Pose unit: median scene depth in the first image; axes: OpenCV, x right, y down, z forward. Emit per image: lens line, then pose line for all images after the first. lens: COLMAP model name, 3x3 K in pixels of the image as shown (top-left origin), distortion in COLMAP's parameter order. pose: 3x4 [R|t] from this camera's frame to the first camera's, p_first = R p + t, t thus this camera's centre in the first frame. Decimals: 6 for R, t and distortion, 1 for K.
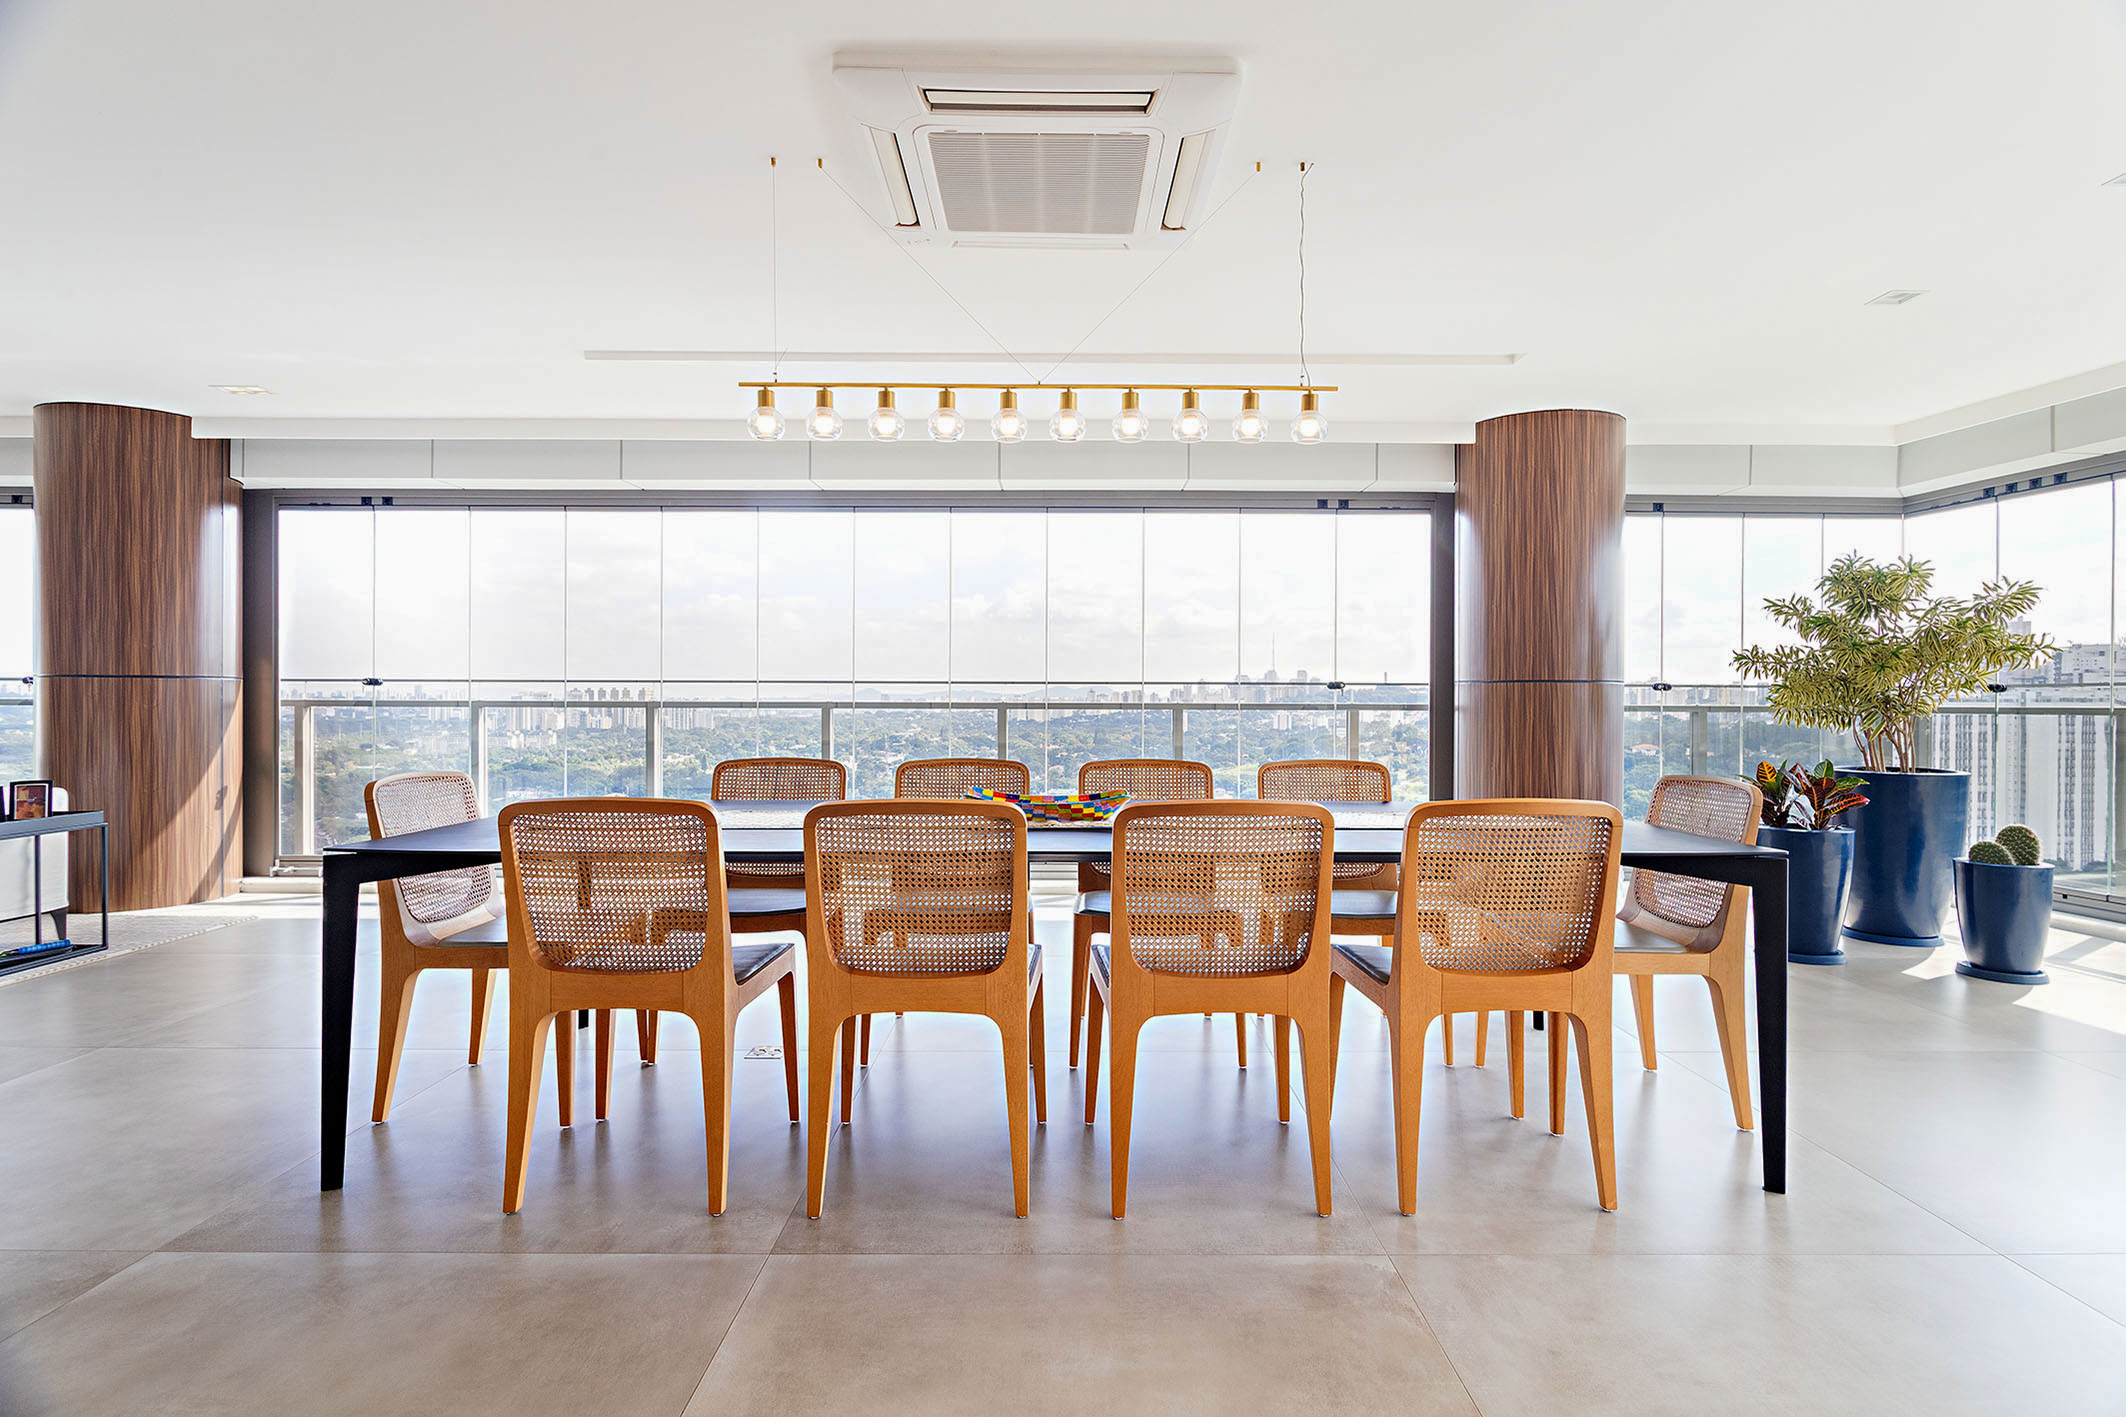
lens RADIAL K [[1045.9, 0, 1081.8], [0, 1045.9, 698.6], [0, 0, 1]] dist [-0.020251, 0.008647]
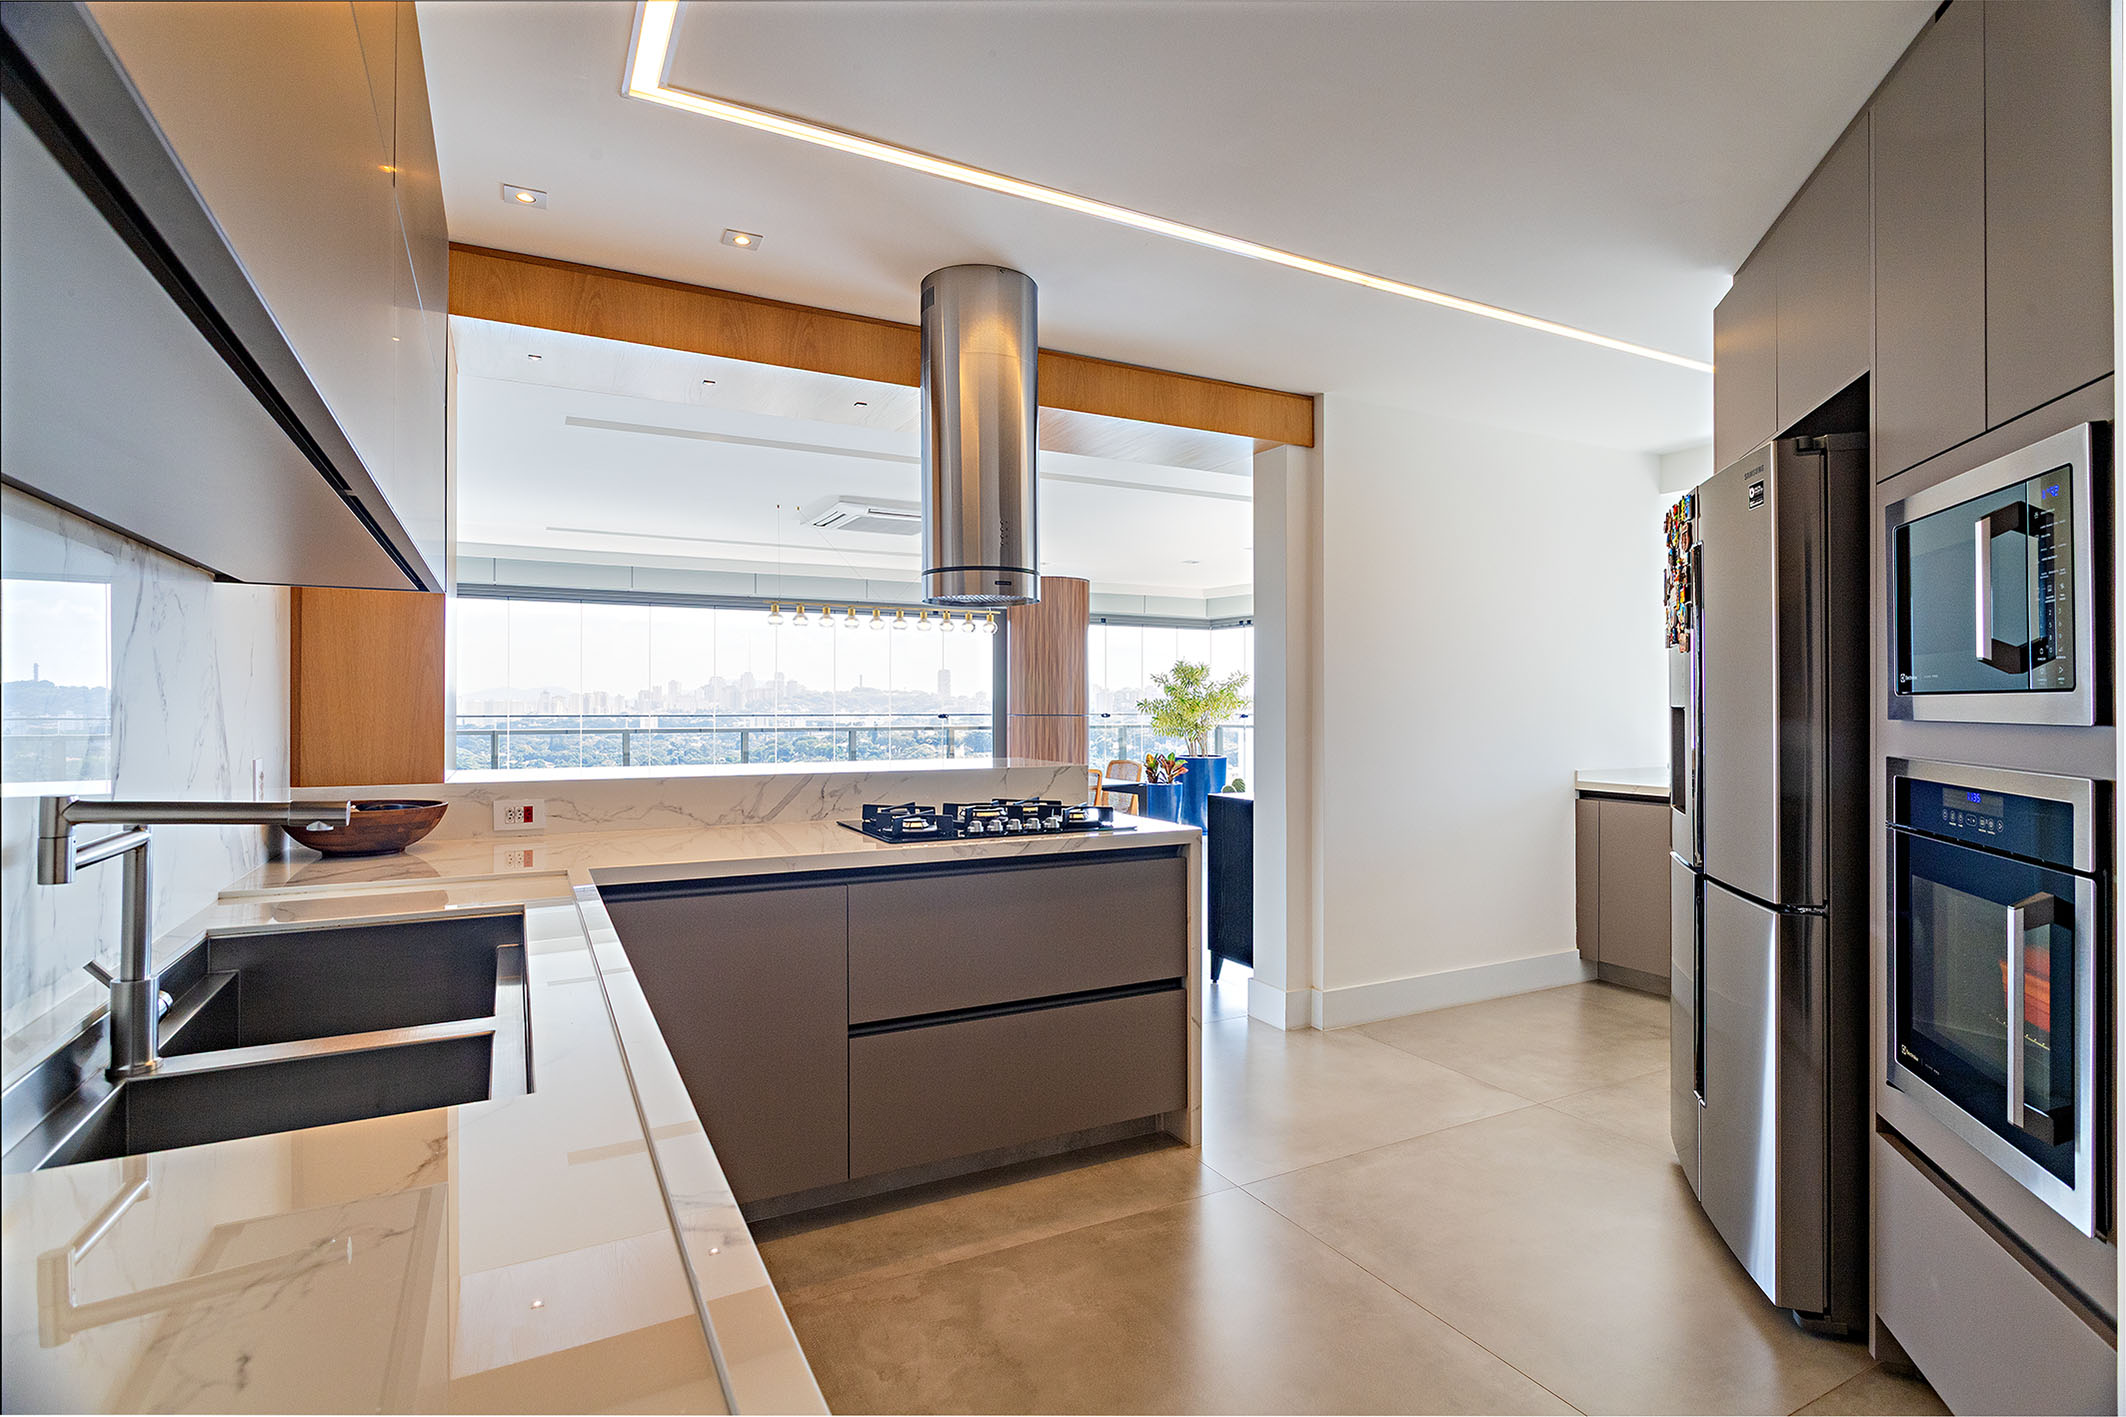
lens RADIAL K [[1045.9, 0, 1061.0], [0, 1045.9, 701.4], [0, 0, 1]] dist [-0.020251, 0.008647]
pose [[0.888016, -0.002611, 0.459804, -0.502416], [0.001838, 0.999996, 0.002128, -0.052945], [-0.459808, -0.001044, 0.888018, -0.844539]]
